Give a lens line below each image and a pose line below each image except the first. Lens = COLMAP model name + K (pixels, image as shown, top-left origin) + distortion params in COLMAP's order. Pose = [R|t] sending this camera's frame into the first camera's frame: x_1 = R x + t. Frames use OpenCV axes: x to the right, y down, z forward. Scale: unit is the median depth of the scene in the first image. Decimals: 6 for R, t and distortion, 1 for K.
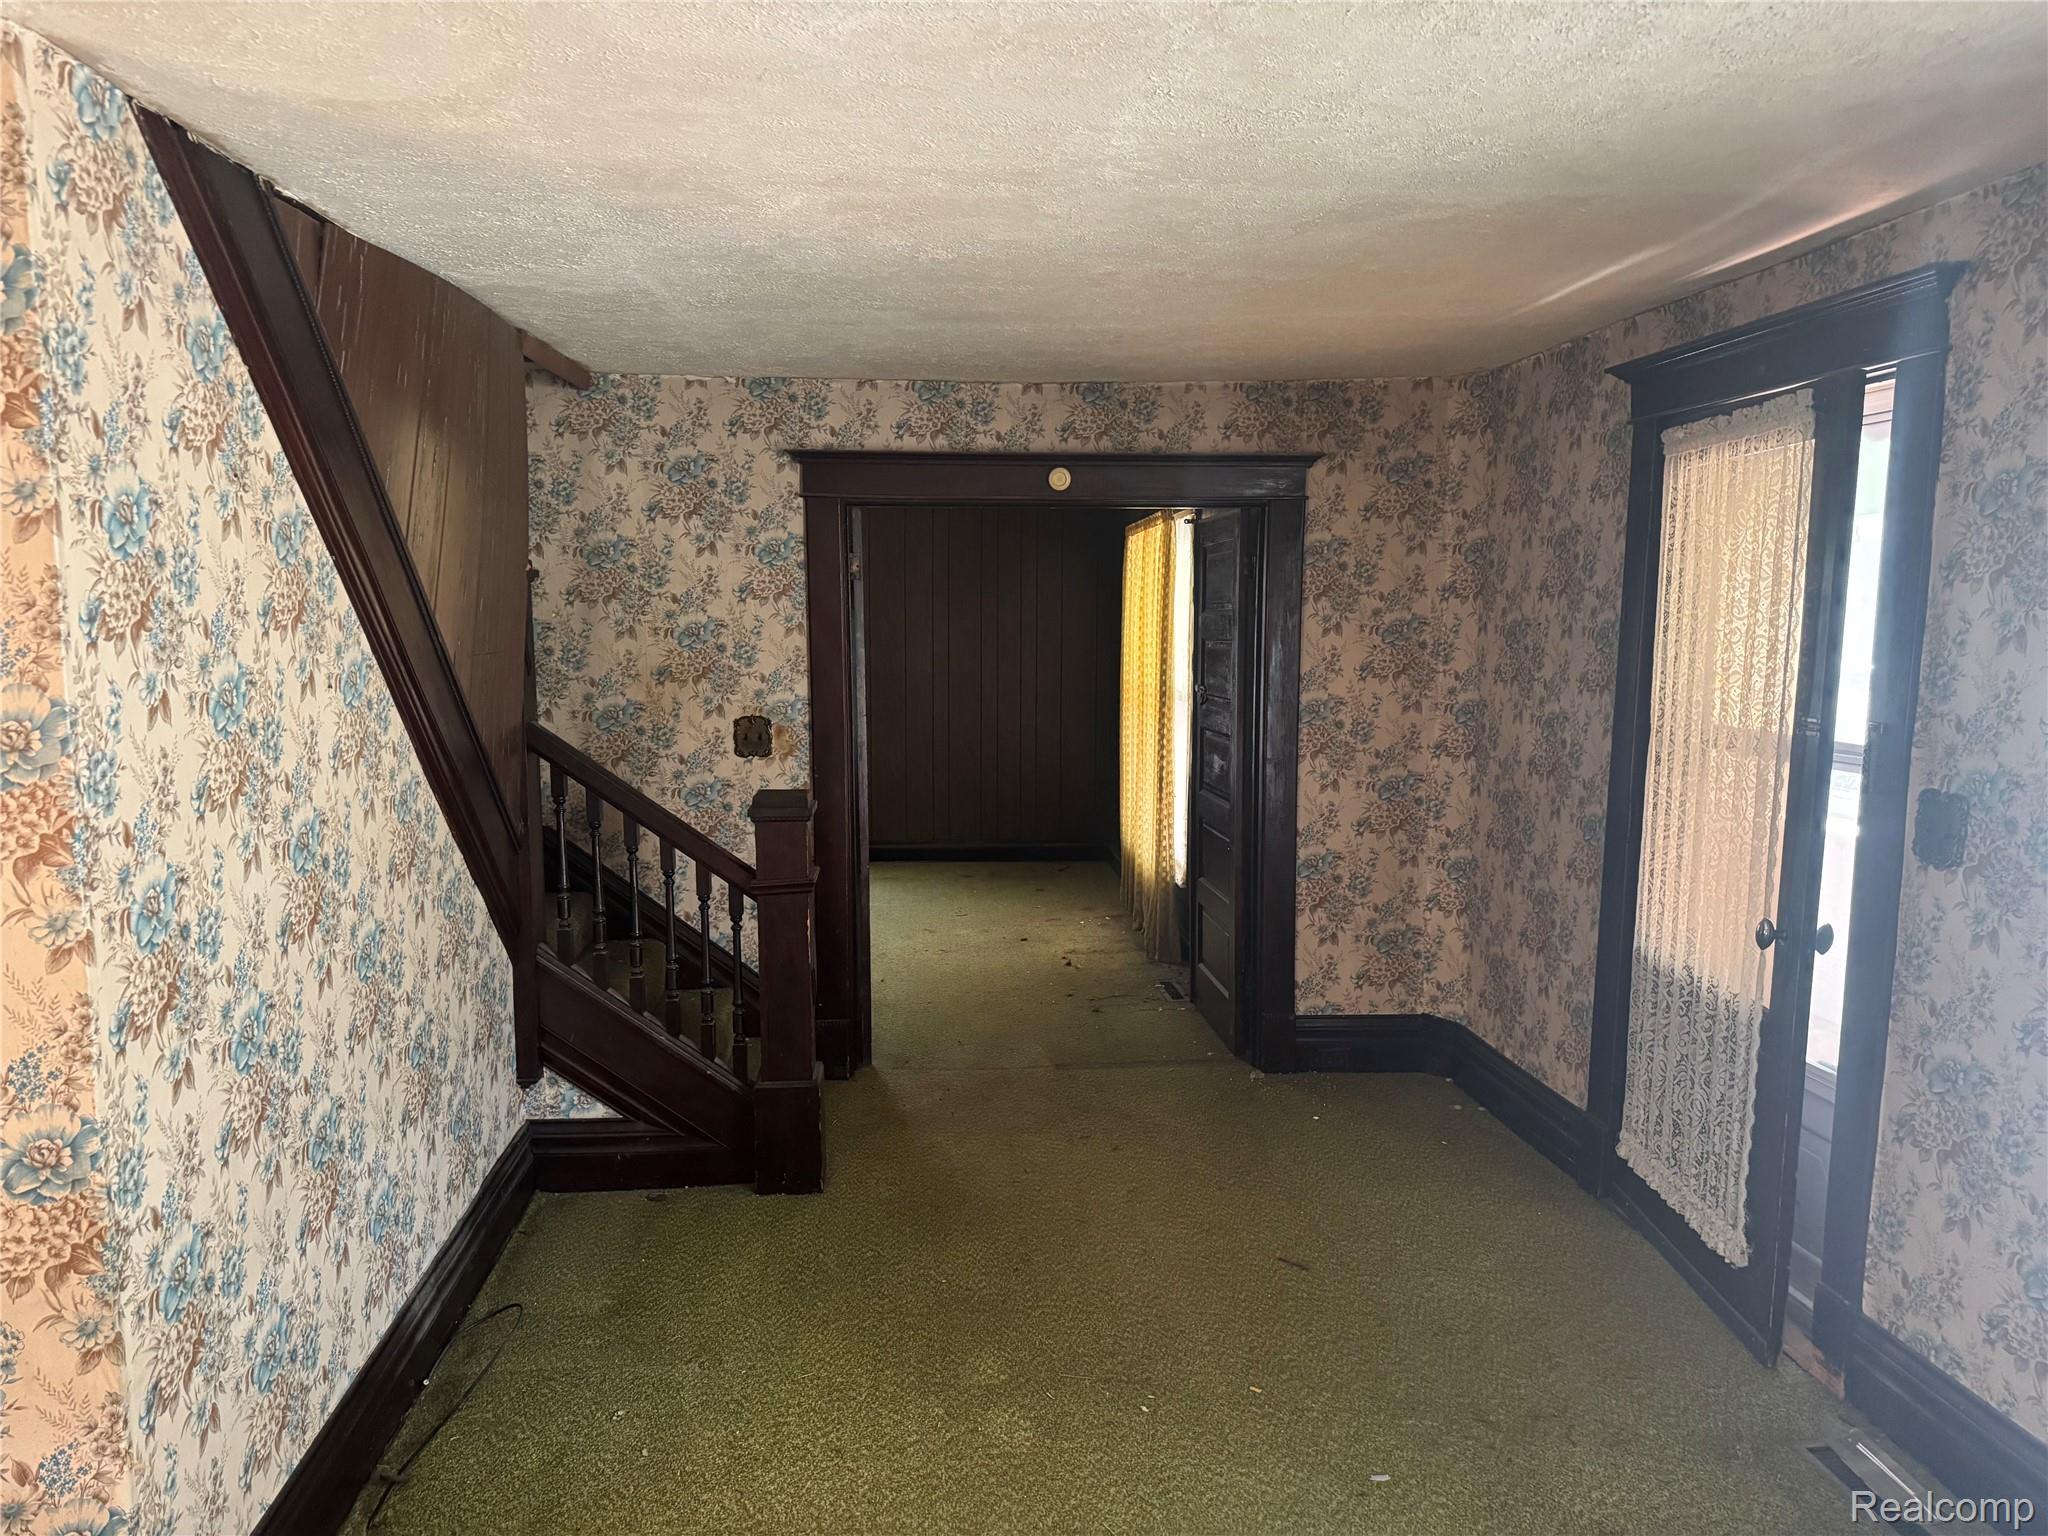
lens RADIAL K [[1435.7, 0, 1038.7], [0, 1435.7, 761.9], [0, 0, 1]] dist [0.027838, -0.027235]
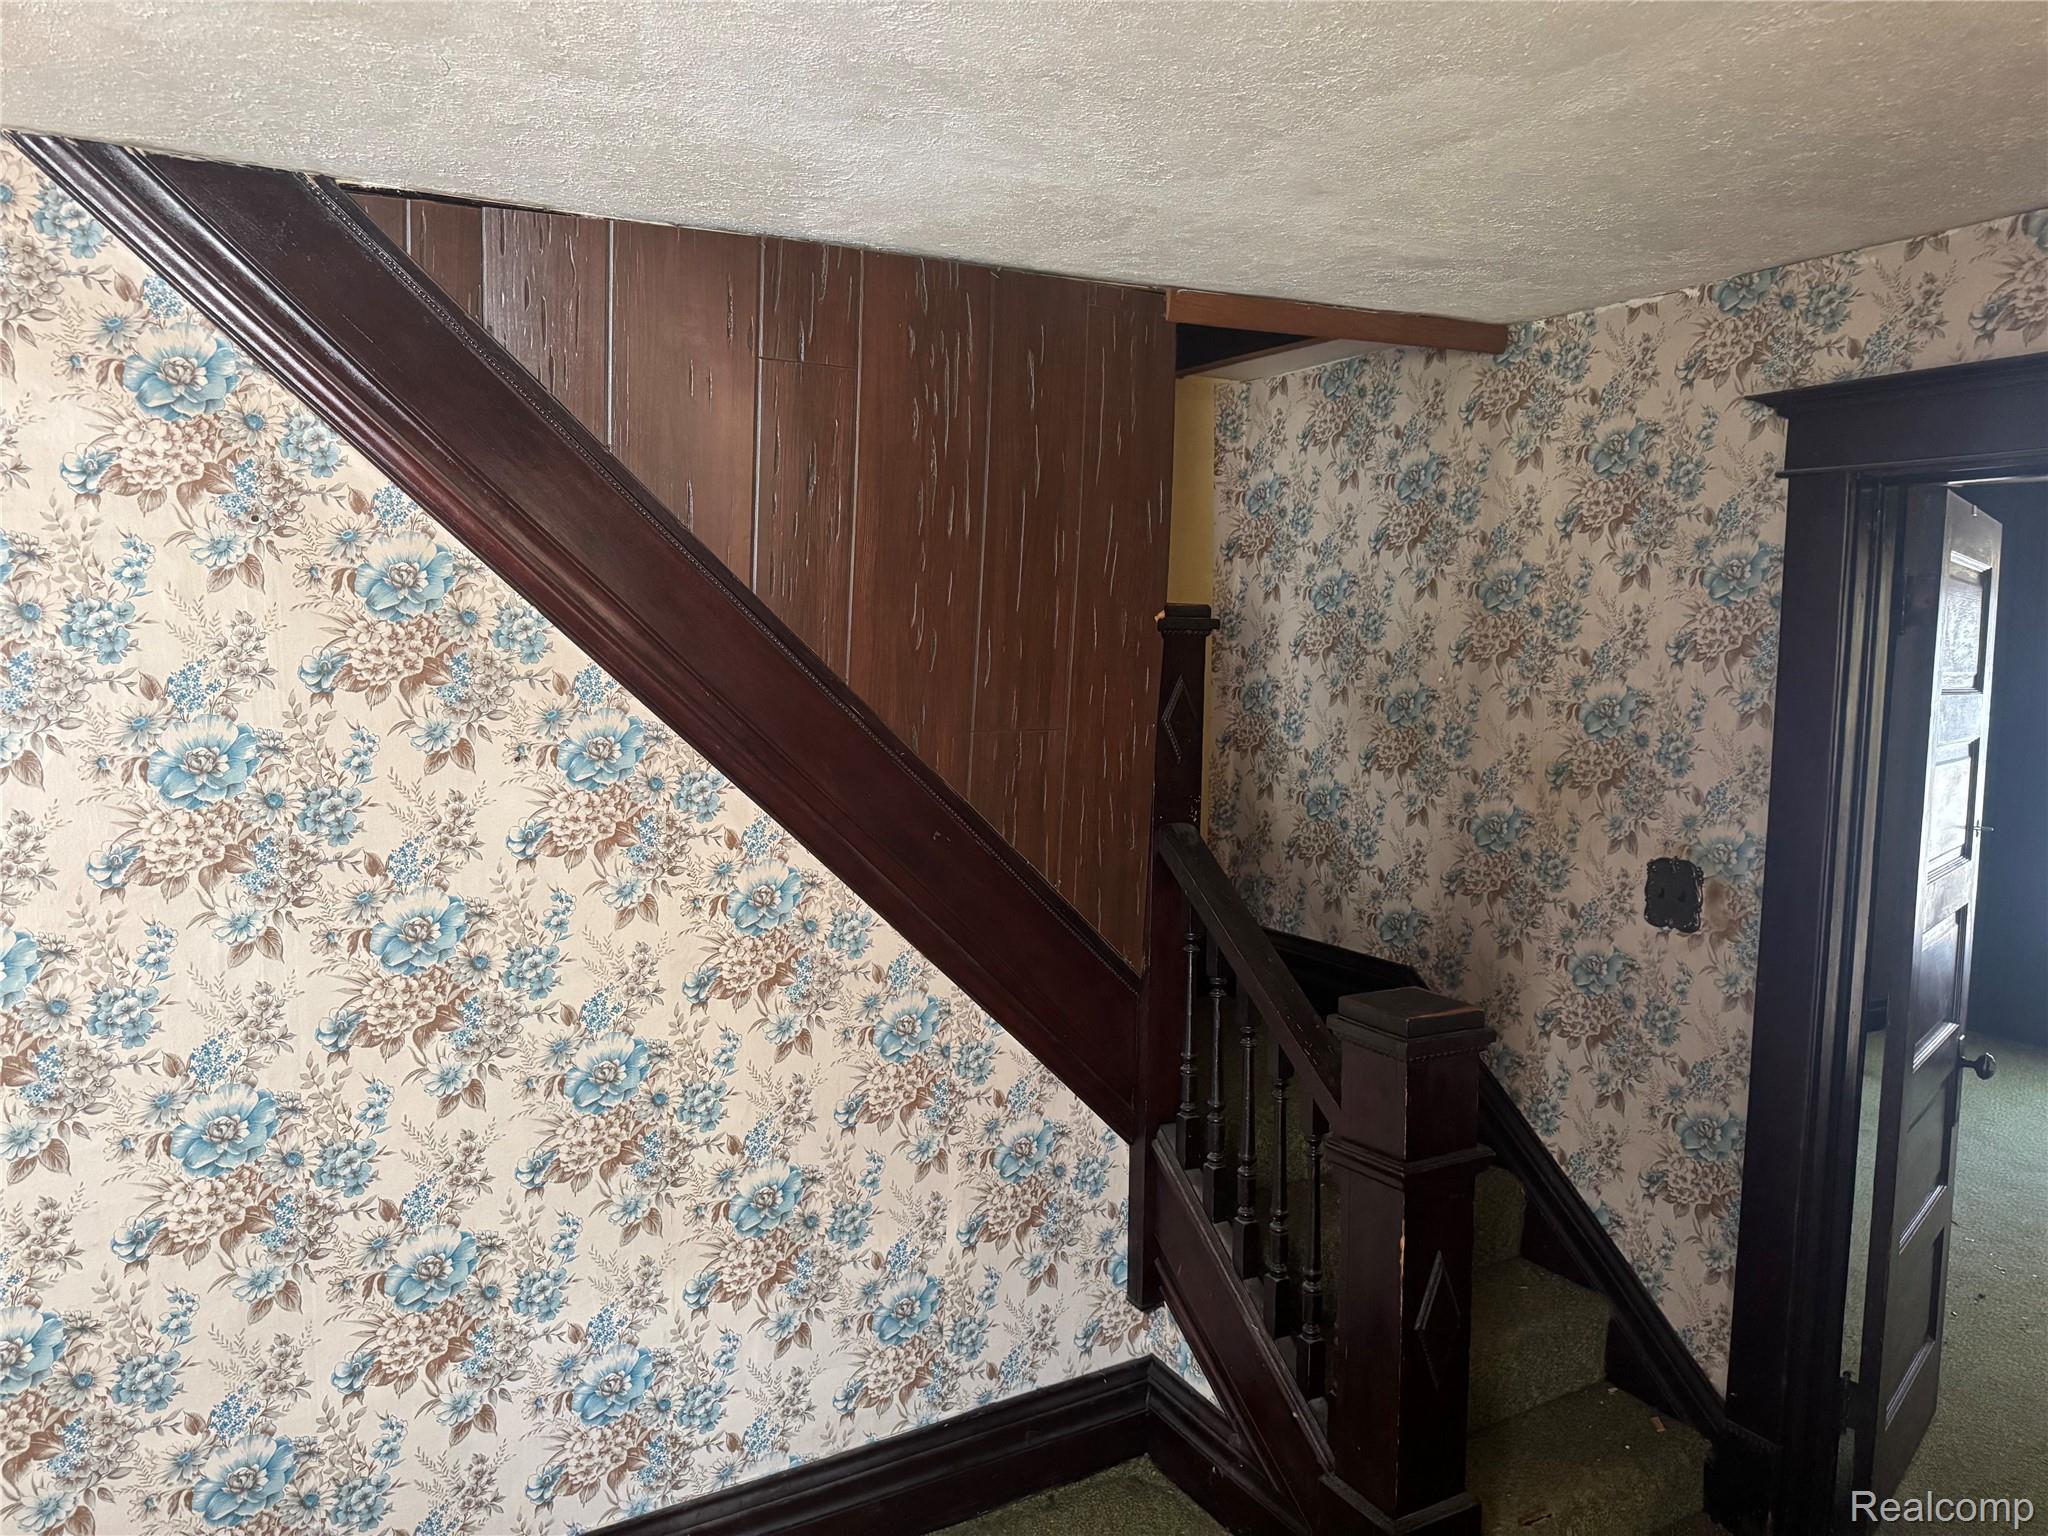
lens RADIAL K [[1435.7, 0, 1018.8], [0, 1435.7, 766.6], [0, 0, 1]] dist [0.027838, -0.027235]
pose [[0.411108, 0.086617, -0.907462, 0.226827], [-0.112202, 0.992714, 0.043924, -0.066234], [0.904655, 0.083761, 0.417832, 0.515006]]
